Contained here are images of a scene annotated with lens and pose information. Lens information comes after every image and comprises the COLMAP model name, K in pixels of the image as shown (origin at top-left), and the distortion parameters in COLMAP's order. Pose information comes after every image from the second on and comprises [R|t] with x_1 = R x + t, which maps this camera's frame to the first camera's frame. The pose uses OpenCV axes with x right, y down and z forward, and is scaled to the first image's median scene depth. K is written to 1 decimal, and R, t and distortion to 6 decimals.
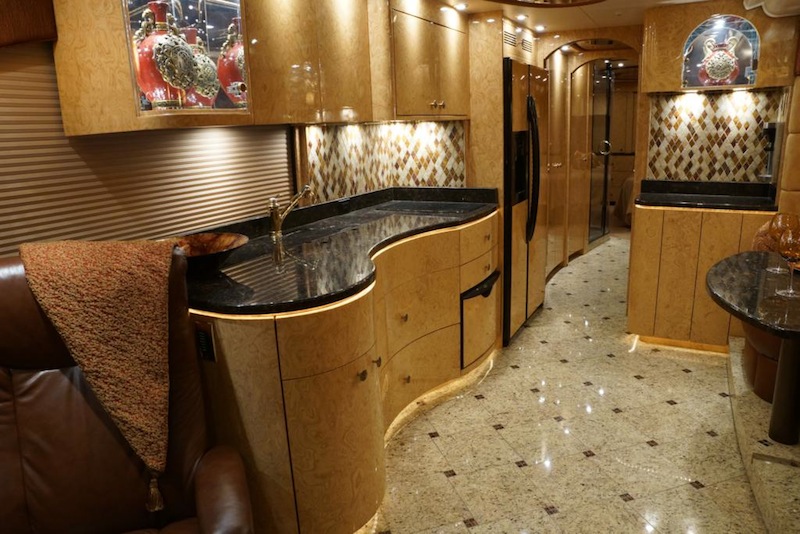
lens RADIAL K [[559.0, 0, 400.0], [0, 559.0, 267.0], [0, 0, 1]] dist [-0.163698, 0.117604]
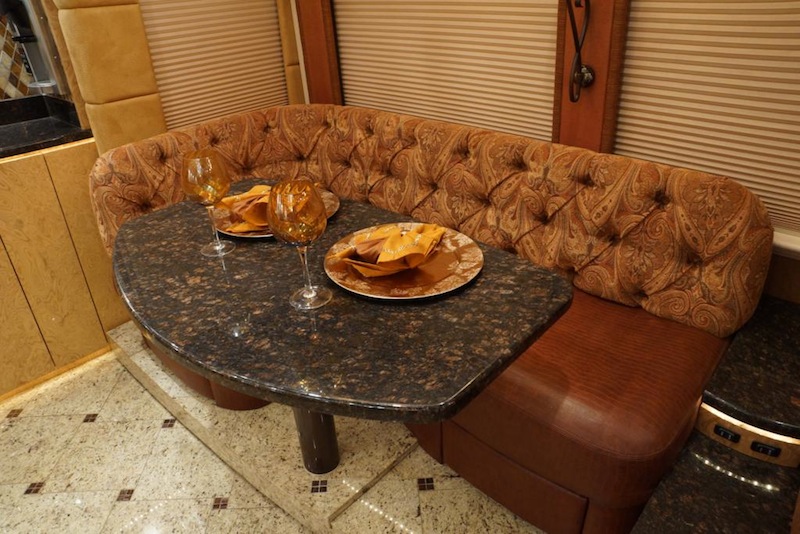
lens RADIAL K [[559.0, 0, 400.0], [0, 559.0, 267.0], [0, 0, 1]] dist [-0.163698, 0.117604]
pose [[0.241043, -0.444480, 0.862749, 0.150330], [0.265710, 0.885219, 0.381820, -0.100203], [-0.933433, 0.137206, 0.331479, 0.399675]]
